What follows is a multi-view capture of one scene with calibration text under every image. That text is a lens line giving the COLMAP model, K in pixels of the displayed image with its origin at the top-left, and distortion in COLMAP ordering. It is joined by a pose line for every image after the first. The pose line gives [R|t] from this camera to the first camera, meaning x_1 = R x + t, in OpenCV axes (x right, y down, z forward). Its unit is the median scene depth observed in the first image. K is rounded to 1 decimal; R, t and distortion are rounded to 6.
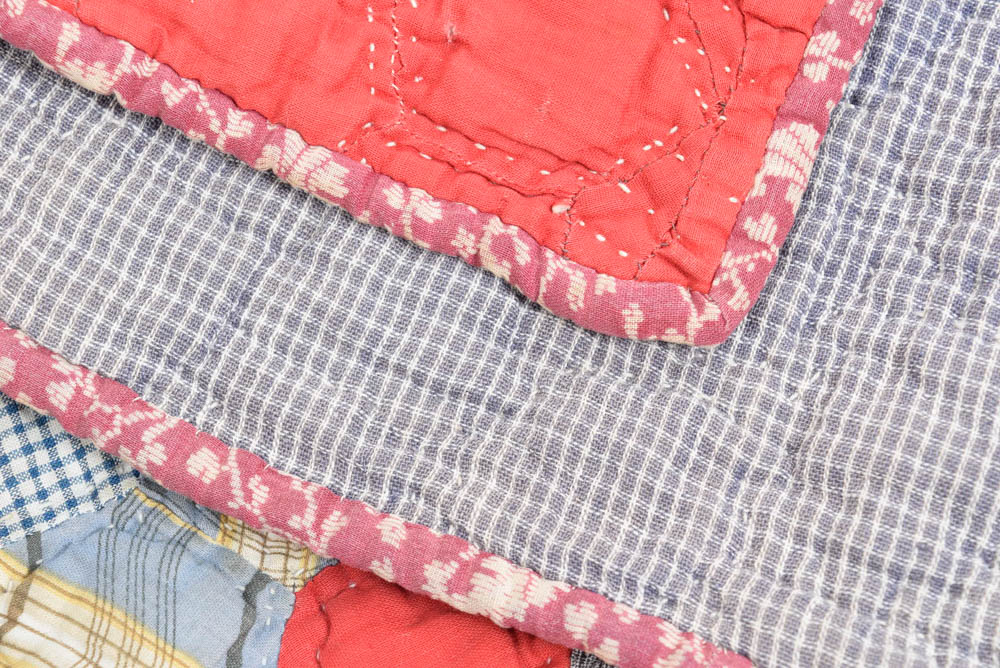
lens RADIAL K [[2406.6, 0, 499.9], [0, 2406.6, 333.7], [0, 0, 1]] dist [0.049234, 0.000000]
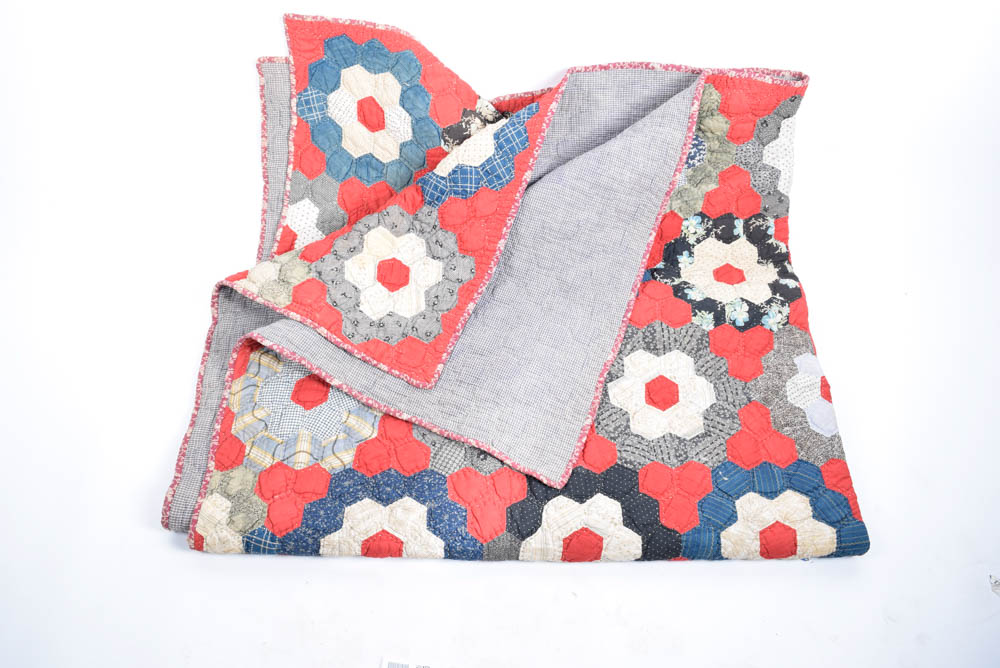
lens RADIAL K [[760.5, 0, 501.6], [0, 760.5, 334.2], [0, 0, 1]] dist [-0.007149, -0.000900]
pose [[0.991278, 0.032425, 0.127739, -0.012813], [-0.019512, 0.994687, -0.101077, 0.078730], [-0.130337, 0.097703, 0.986644, -1.735583]]
